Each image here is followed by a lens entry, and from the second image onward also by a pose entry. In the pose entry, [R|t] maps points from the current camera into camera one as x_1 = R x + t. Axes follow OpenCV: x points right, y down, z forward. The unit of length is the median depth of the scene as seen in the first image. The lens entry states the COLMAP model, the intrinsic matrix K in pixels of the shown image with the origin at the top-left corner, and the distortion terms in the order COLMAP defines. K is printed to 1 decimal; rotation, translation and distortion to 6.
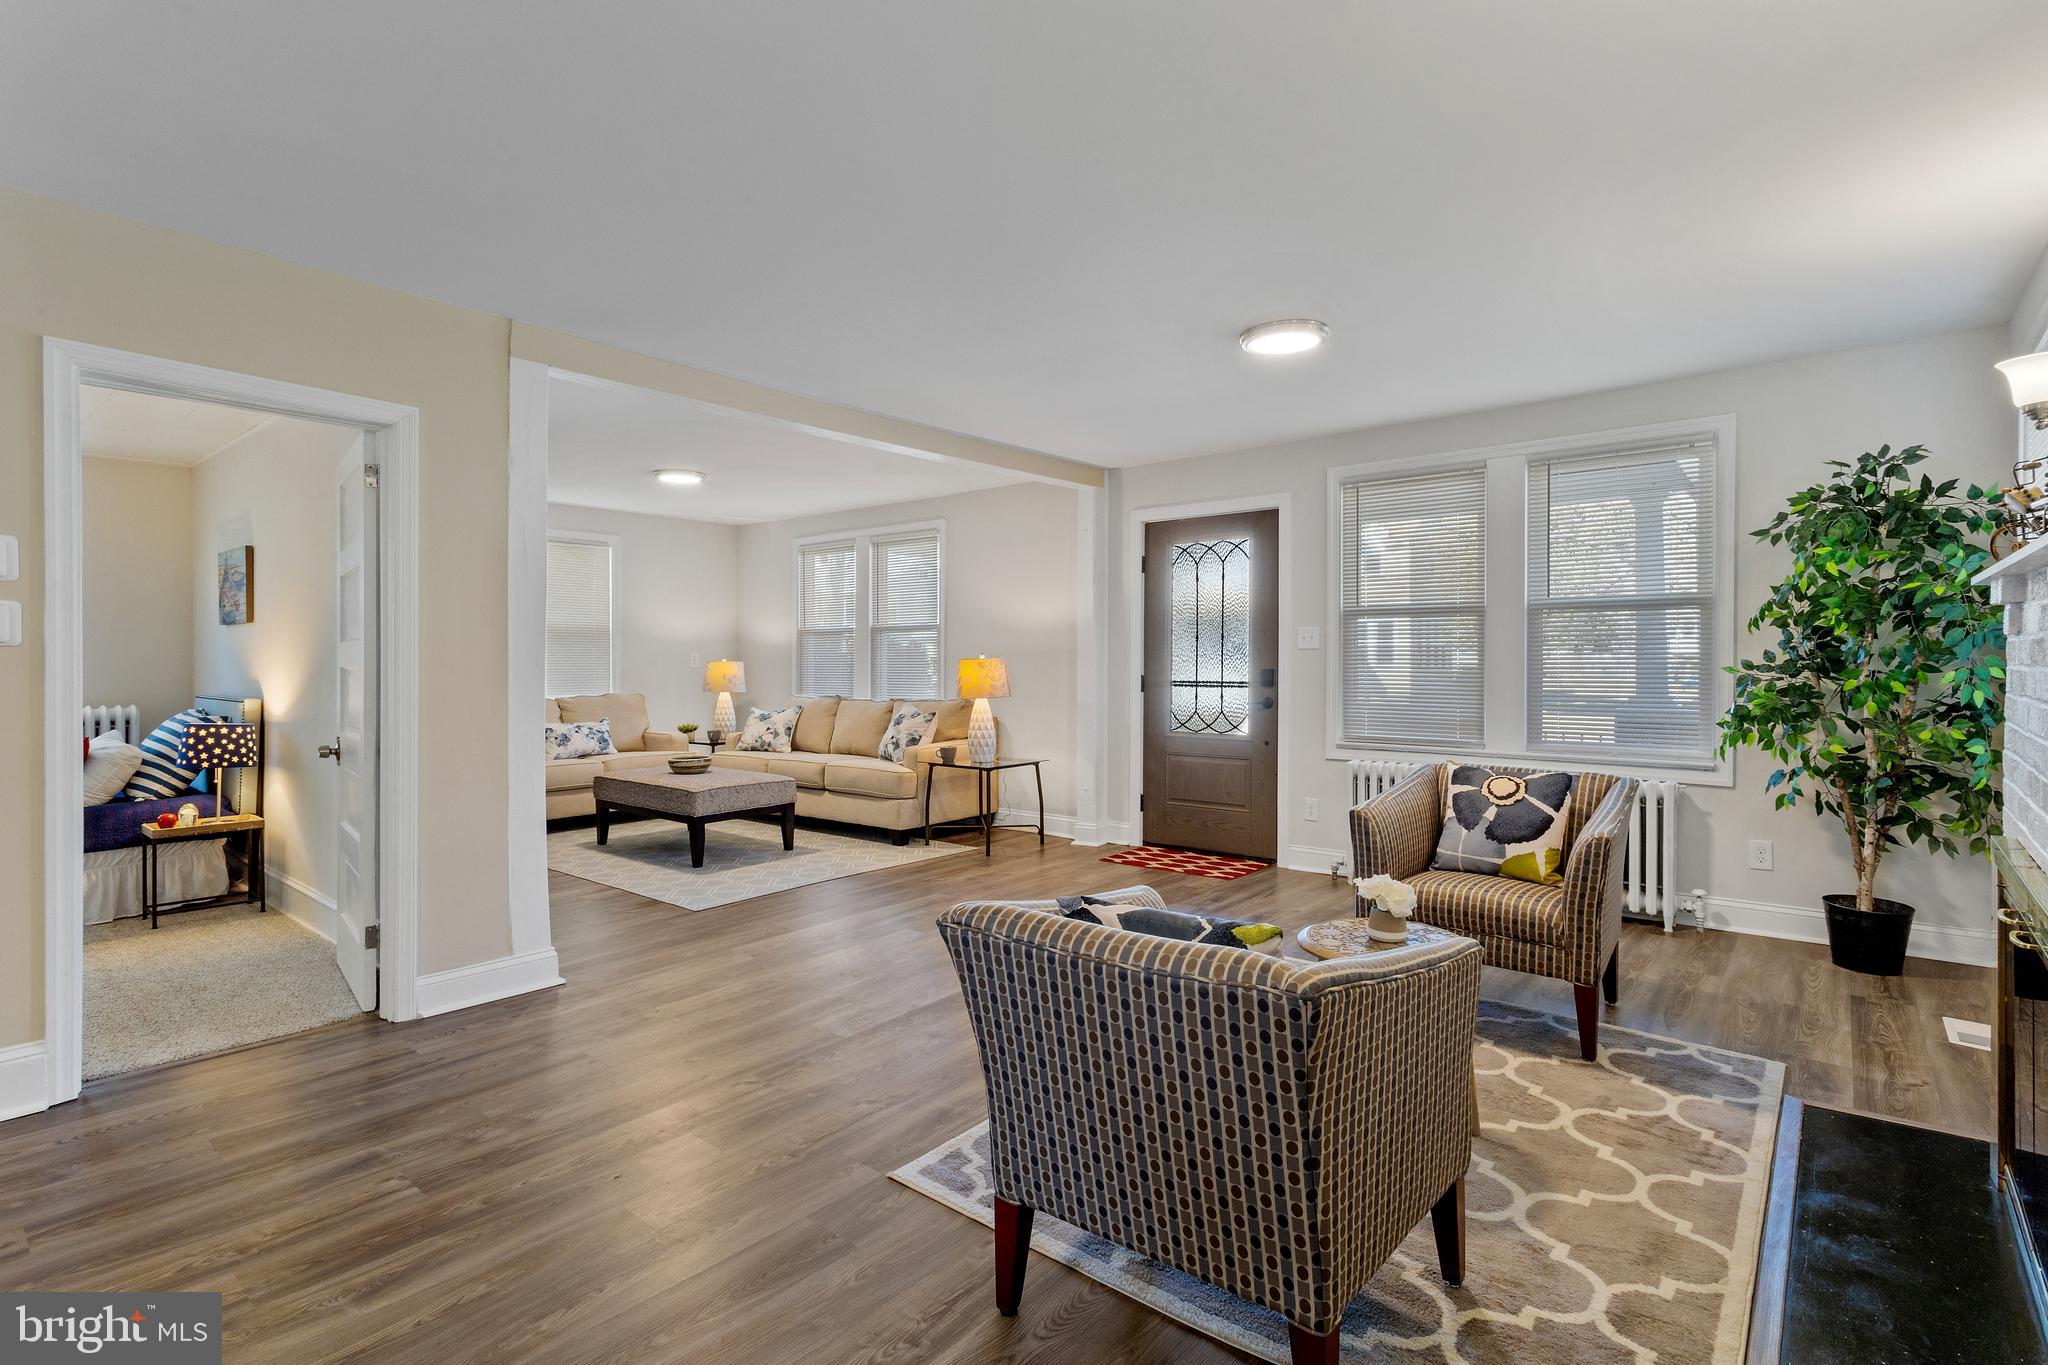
lens RADIAL K [[979.8, 0, 1023.8], [0, 979.8, 675.5], [0, 0, 1]] dist [0.008720, -0.001815]
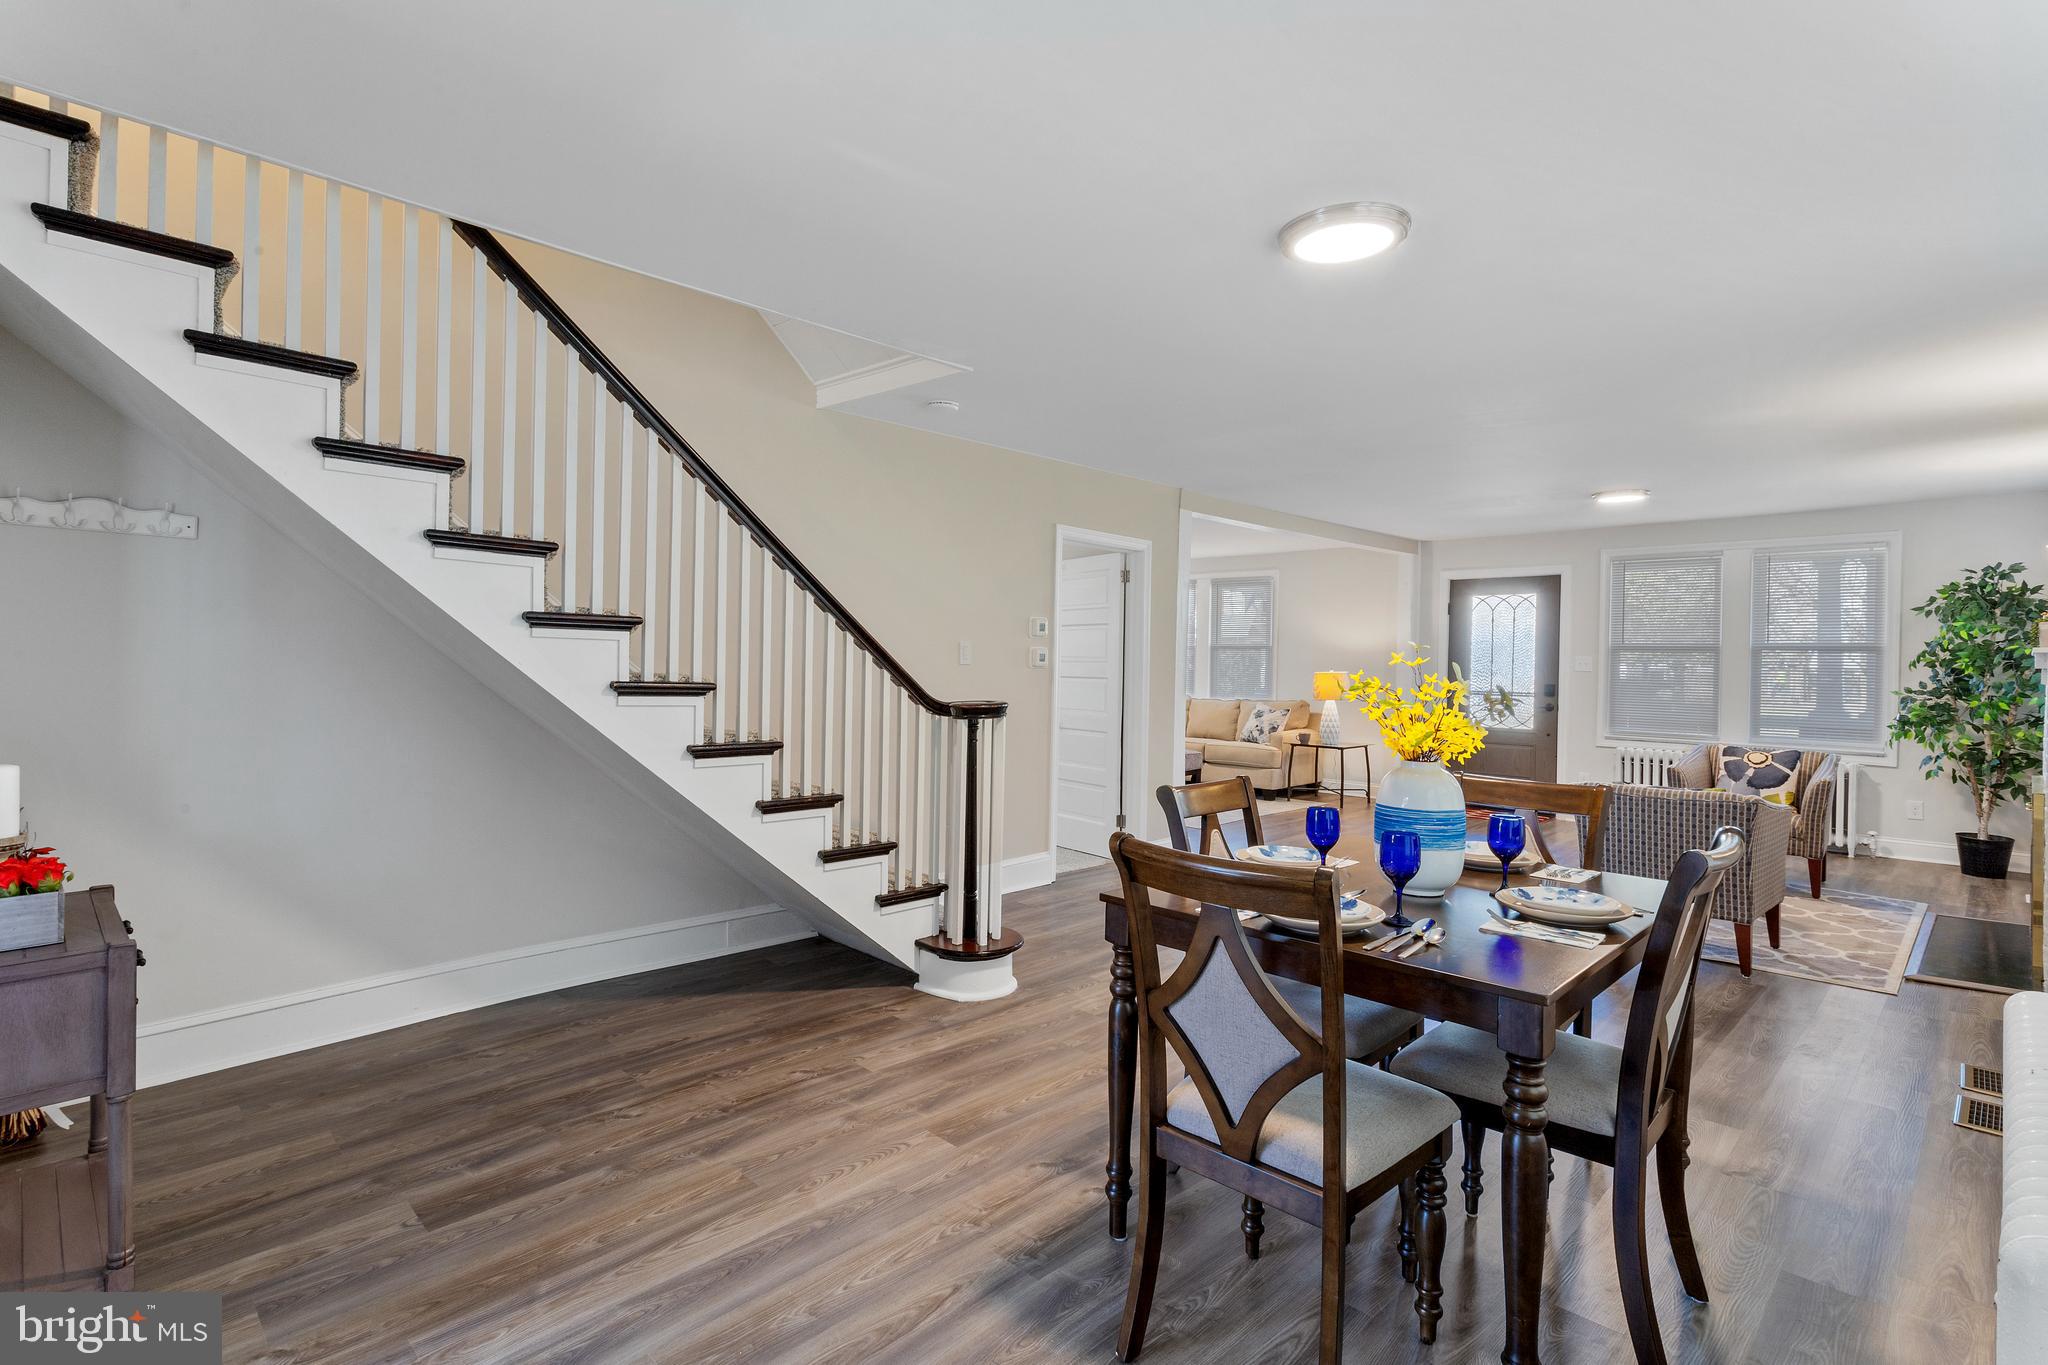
lens RADIAL K [[979.8, 0, 1023.7], [0, 979.8, 671.1], [0, 0, 1]] dist [0.008720, -0.001815]
pose [[0.995533, 0.018681, -0.092550, -0.593768], [-0.019125, 0.999809, -0.003913, -0.008699], [0.092459, 0.005666, 0.995700, -0.789176]]
